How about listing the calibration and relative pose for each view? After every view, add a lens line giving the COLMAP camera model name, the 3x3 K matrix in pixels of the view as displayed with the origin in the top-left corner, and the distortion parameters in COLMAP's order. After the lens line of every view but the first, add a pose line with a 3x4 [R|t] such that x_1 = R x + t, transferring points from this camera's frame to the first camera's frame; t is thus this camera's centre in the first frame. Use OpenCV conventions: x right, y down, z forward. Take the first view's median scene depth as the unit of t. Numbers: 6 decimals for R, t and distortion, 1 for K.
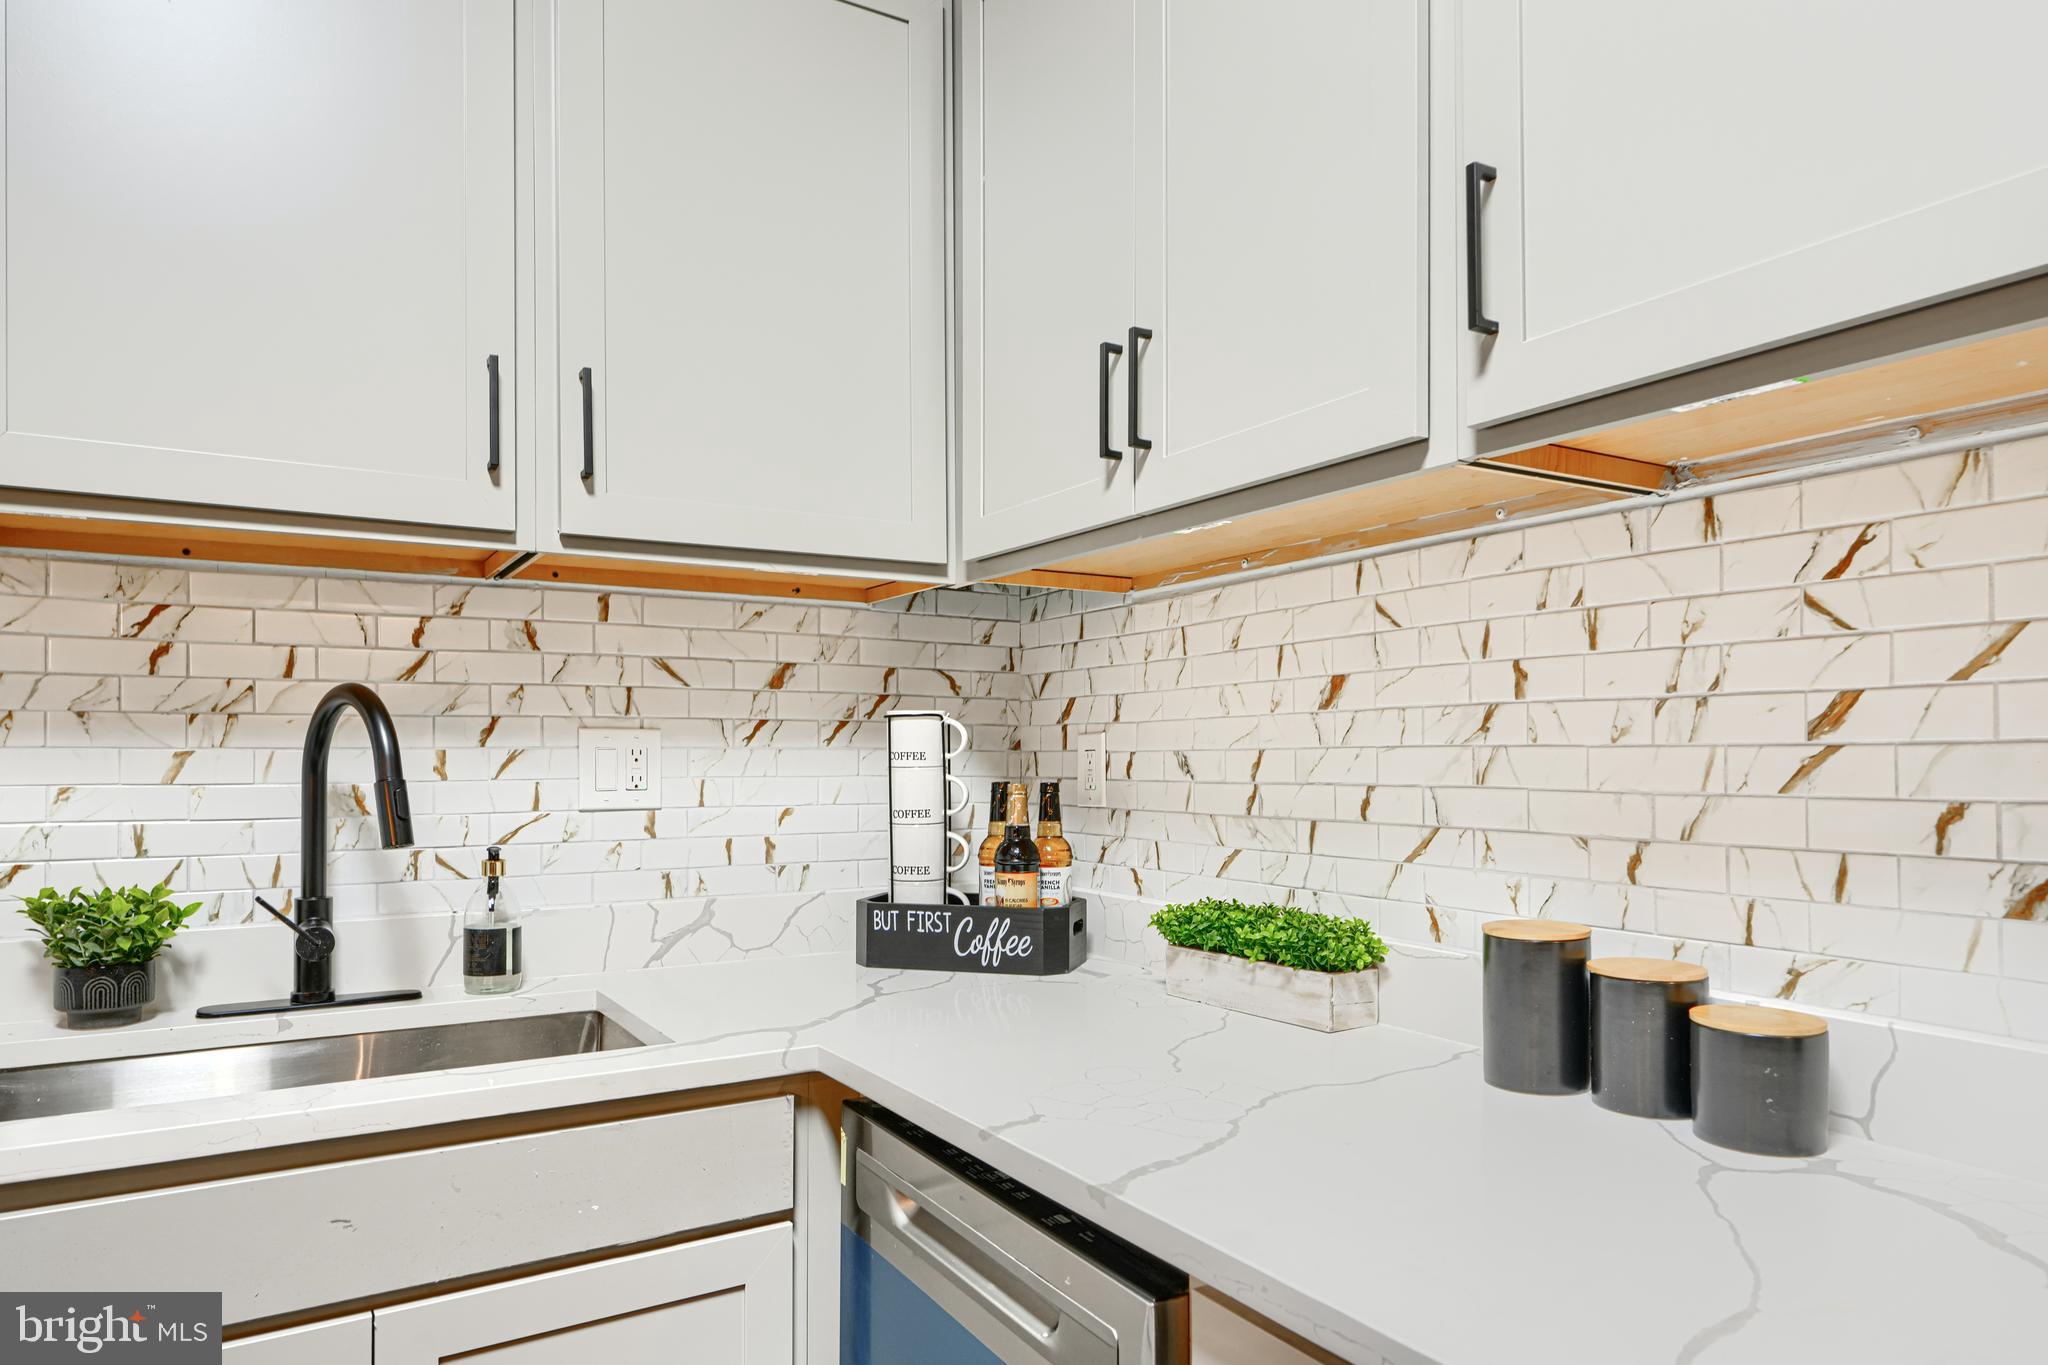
lens RADIAL K [[1259.4, 0, 1027.4], [0, 1259.4, 752.1], [0, 0, 1]] dist [-0.000776, -0.000117]
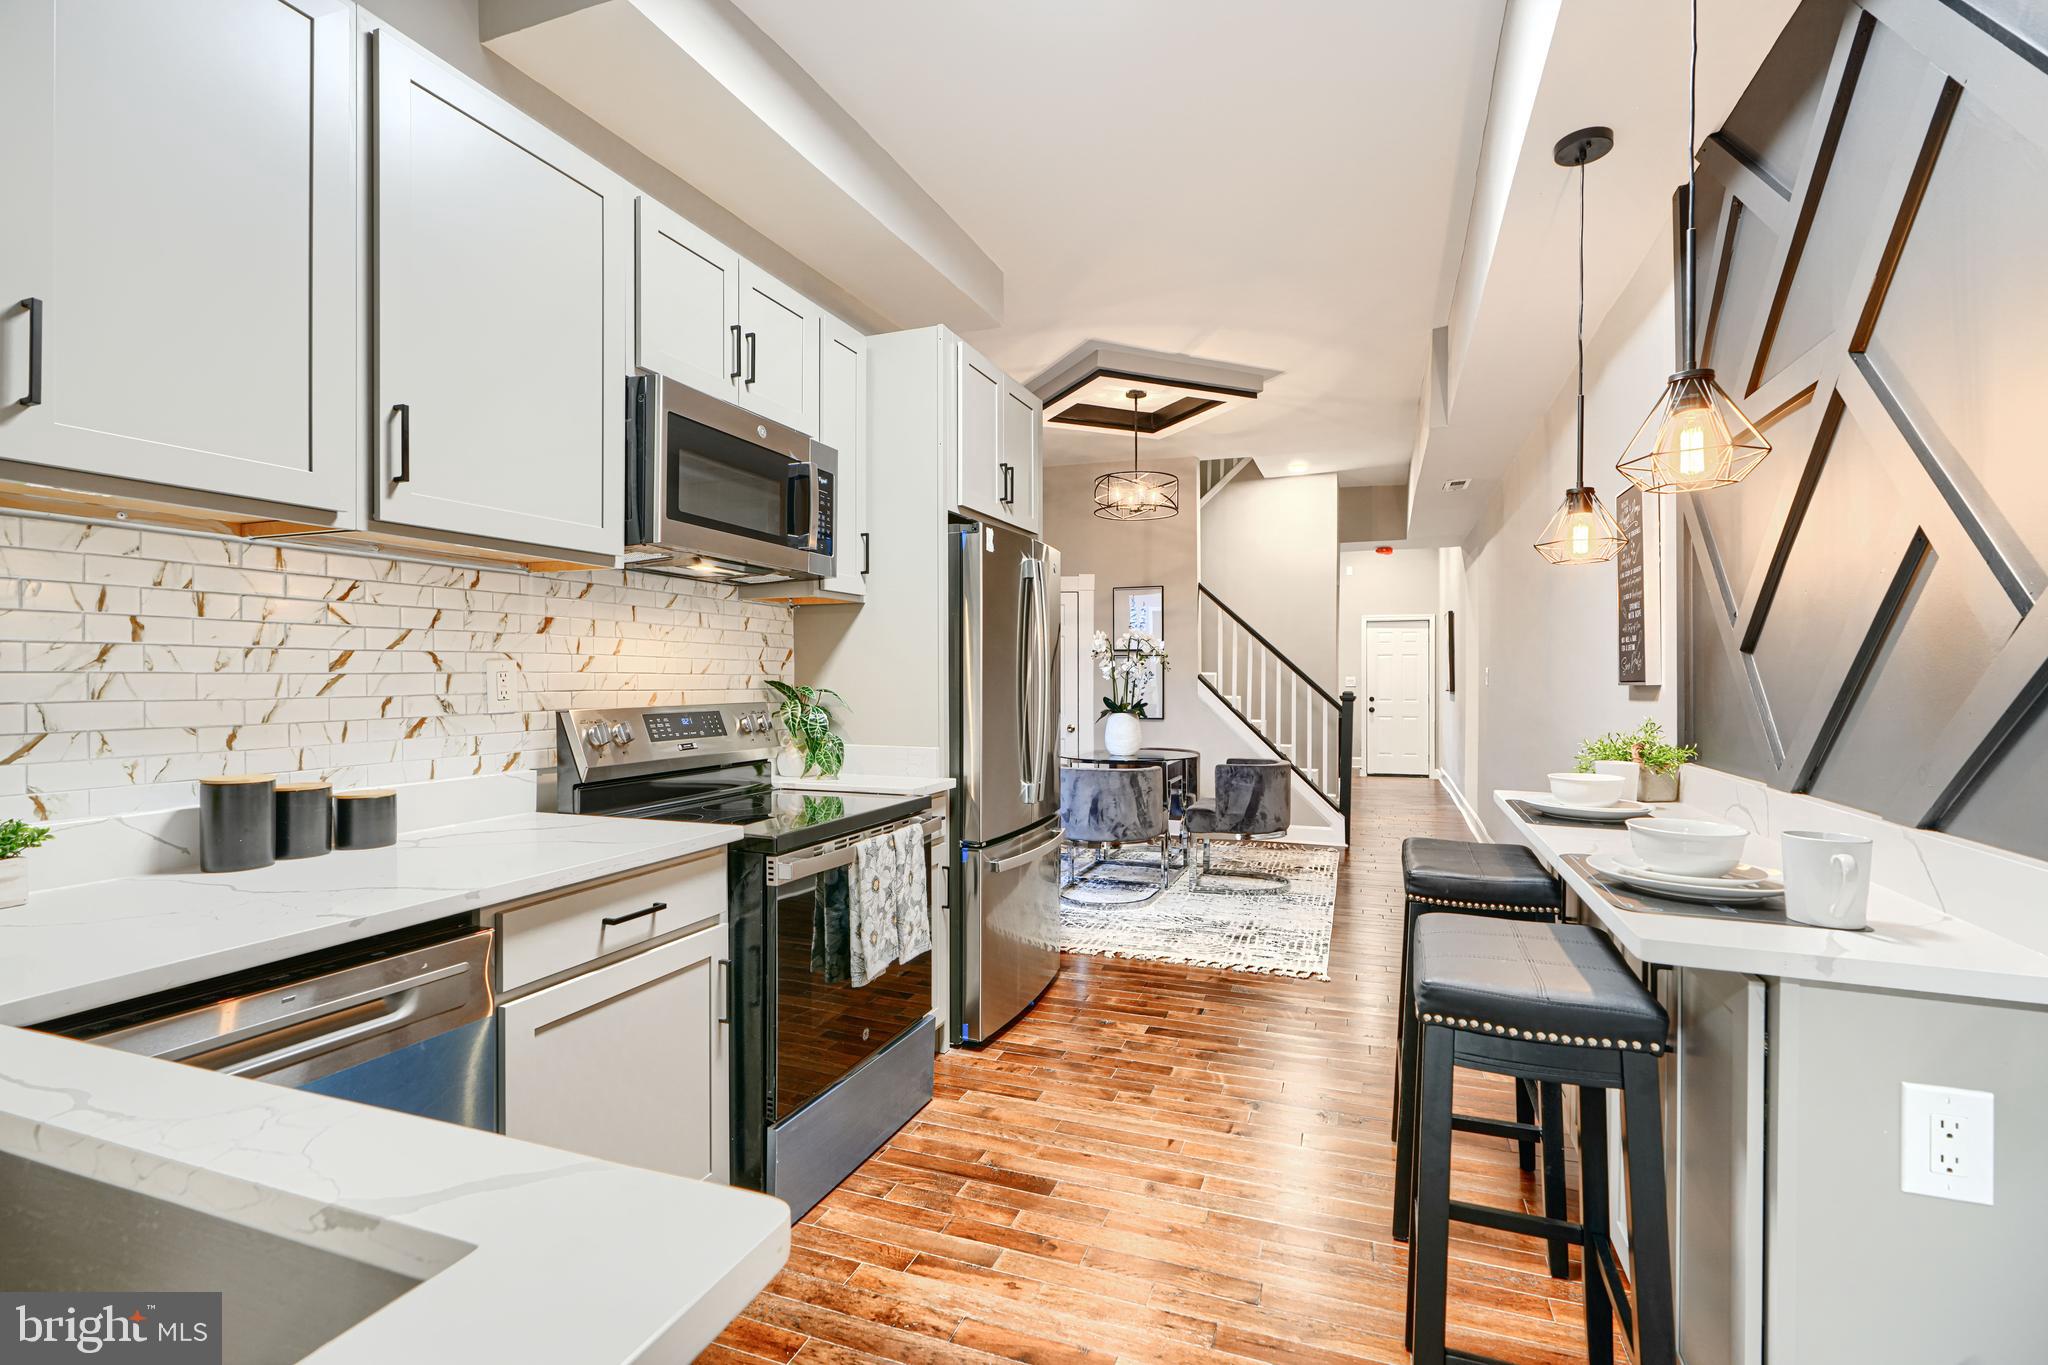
lens RADIAL K [[923.3, 0, 1028.6], [0, 923.3, 676.8], [0, 0, 1]] dist [0.000130, 0.000788]
pose [[-0.613050, 0.001950, 0.790042, -0.943370], [0.000802, 0.999998, -0.001845, 0.002522], [-0.790044, -0.000498, -0.613050, 0.681723]]
